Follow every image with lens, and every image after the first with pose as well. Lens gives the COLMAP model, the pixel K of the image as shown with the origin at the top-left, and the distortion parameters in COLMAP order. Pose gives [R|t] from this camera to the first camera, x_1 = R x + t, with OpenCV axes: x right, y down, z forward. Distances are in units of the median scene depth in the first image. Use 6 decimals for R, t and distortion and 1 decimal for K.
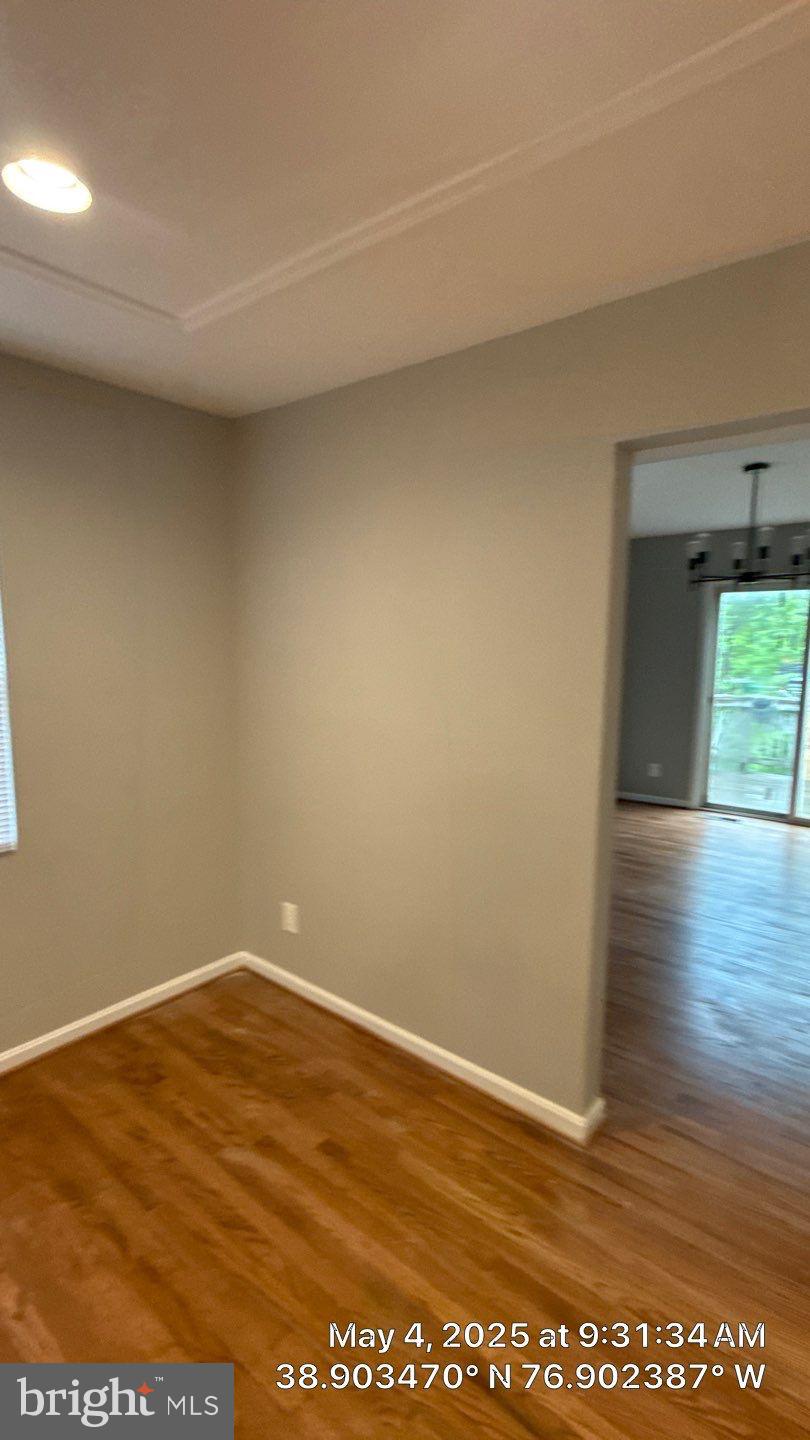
lens RADIAL K [[674.7, 0, 407.1], [0, 674.7, 731.1], [0, 0, 1]] dist [-0.002493, -0.000066]
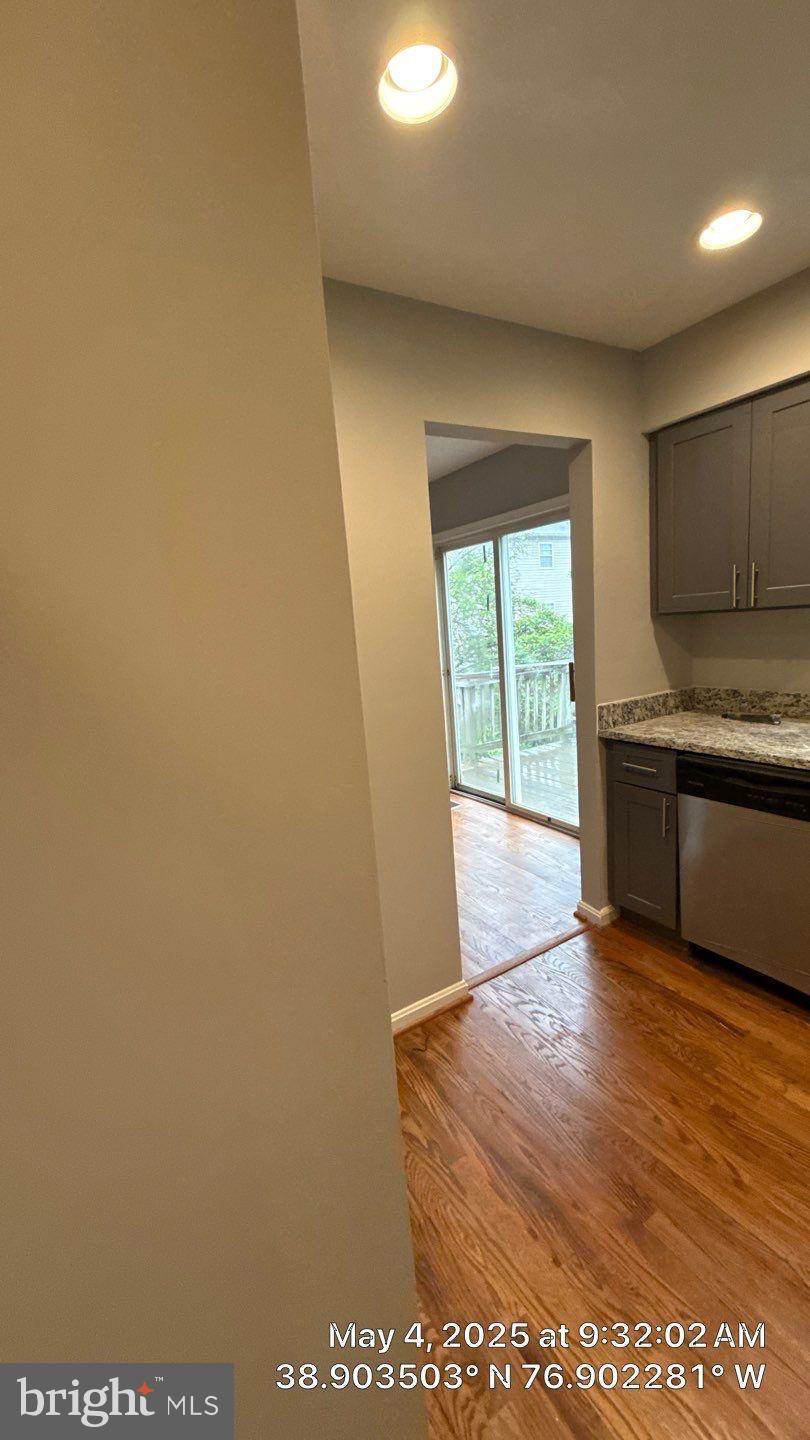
lens RADIAL K [[573.5, 0, 405.9], [0, 573.5, 720.8], [0, 0, 1]] dist [-0.000262, -0.000371]
pose [[0.946753, -0.028915, -0.320659, 0.877531], [0.042575, 0.998456, 0.035672, -0.014646], [0.319132, -0.047424, 0.946523, 0.331644]]
